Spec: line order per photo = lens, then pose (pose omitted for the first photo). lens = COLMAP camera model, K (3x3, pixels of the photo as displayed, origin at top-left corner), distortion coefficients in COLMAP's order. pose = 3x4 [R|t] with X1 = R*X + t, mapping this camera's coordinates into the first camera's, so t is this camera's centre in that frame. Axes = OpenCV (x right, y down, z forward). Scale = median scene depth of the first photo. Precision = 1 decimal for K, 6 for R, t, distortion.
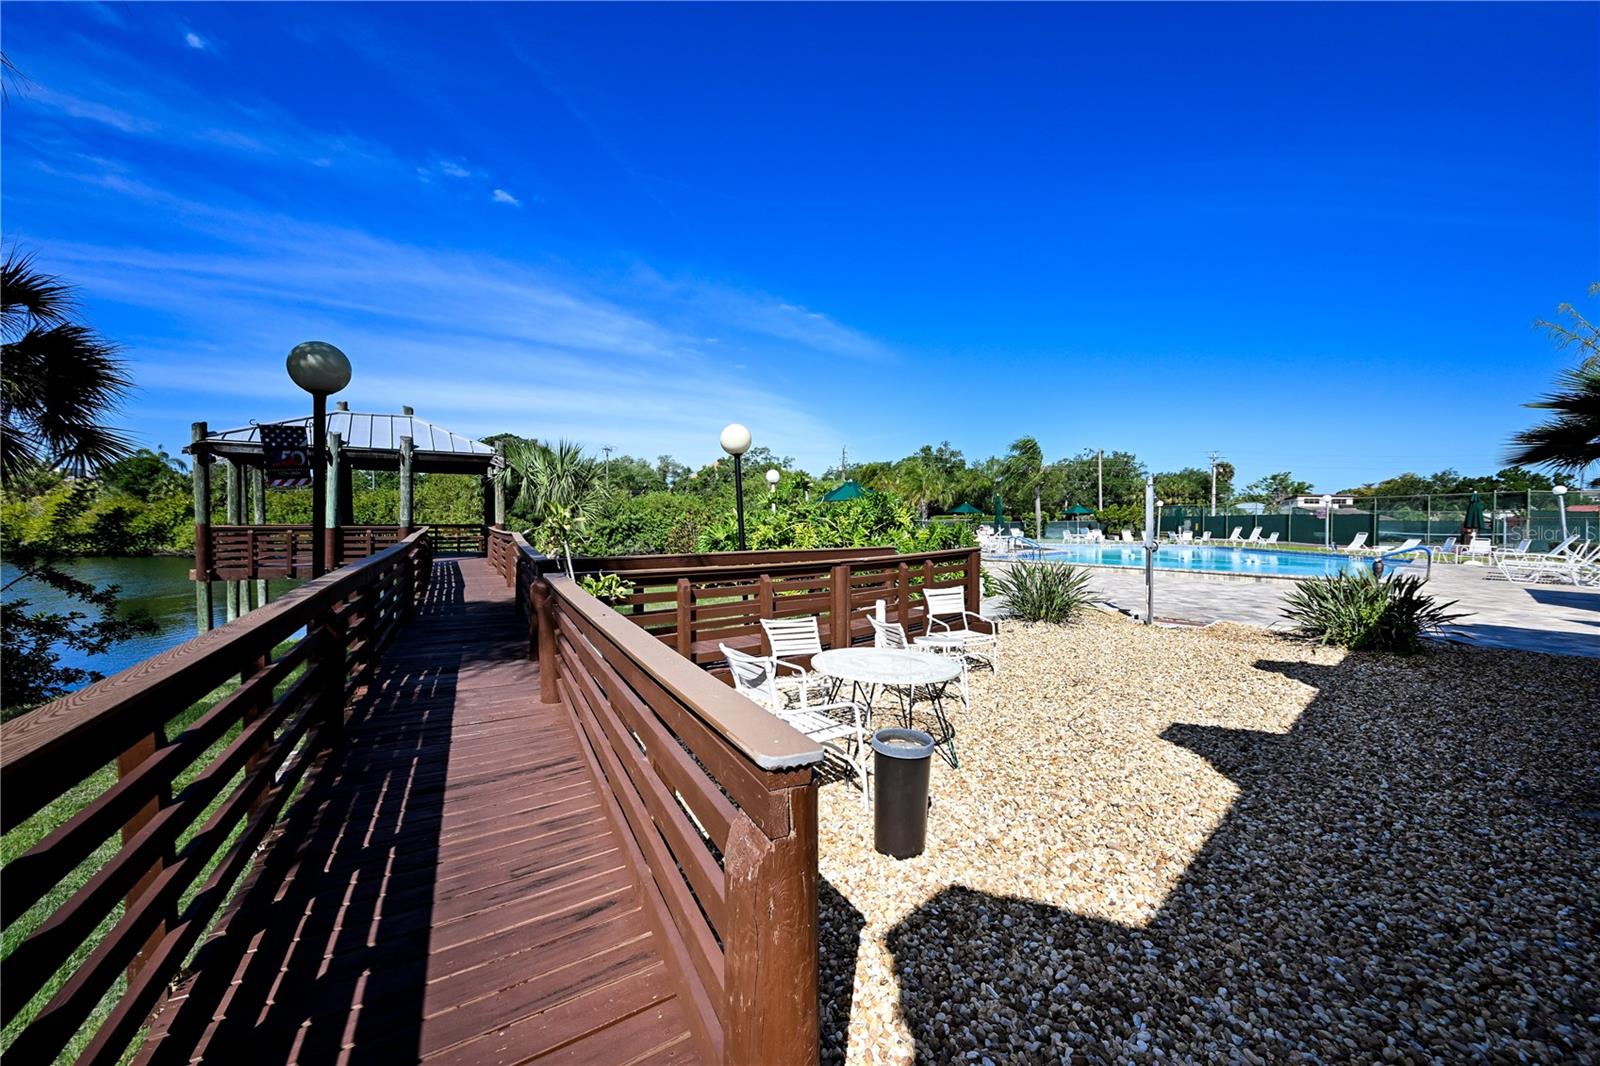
lens RADIAL K [[627.9, 0, 804.8], [0, 627.9, 529.8], [0, 0, 1]] dist [0.005972, 0.000028]
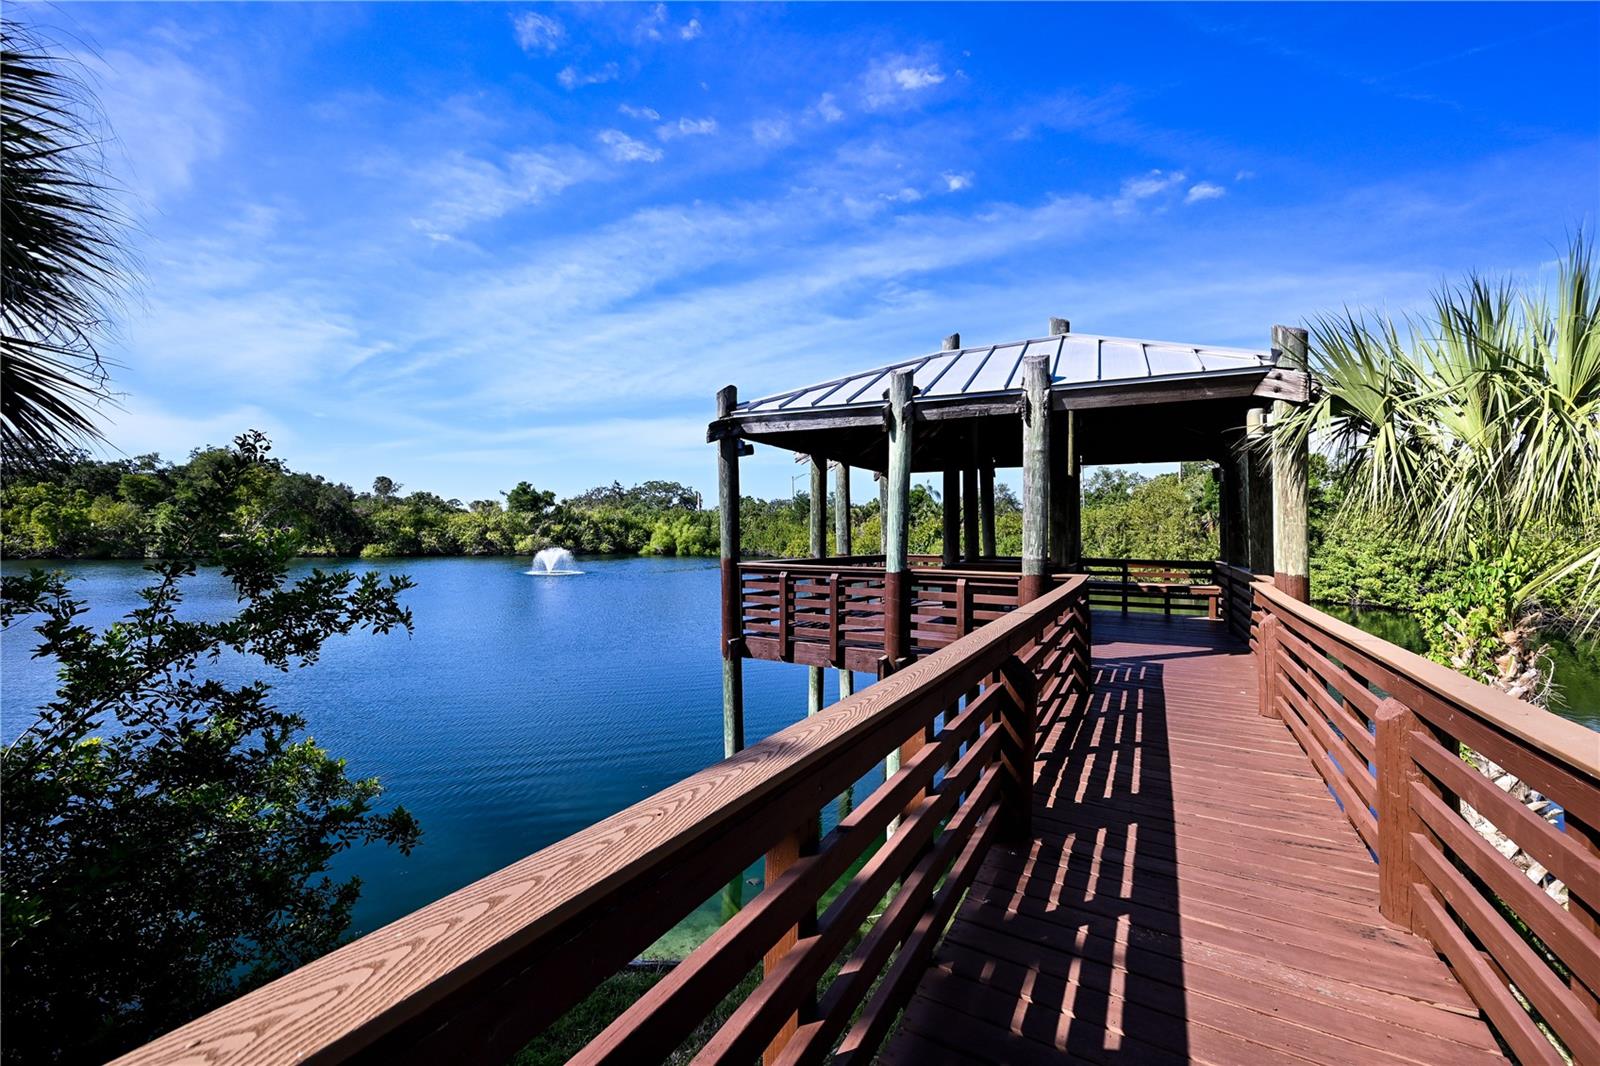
lens RADIAL K [[627.9, 0, 804.8], [0, 627.9, 529.8], [0, 0, 1]] dist [0.005972, 0.000028]
pose [[0.530208, -0.010631, -0.847801, -0.336797], [-0.016821, 0.999593, -0.023054, -0.019220], [0.847701, 0.026484, 0.529813, 0.604446]]
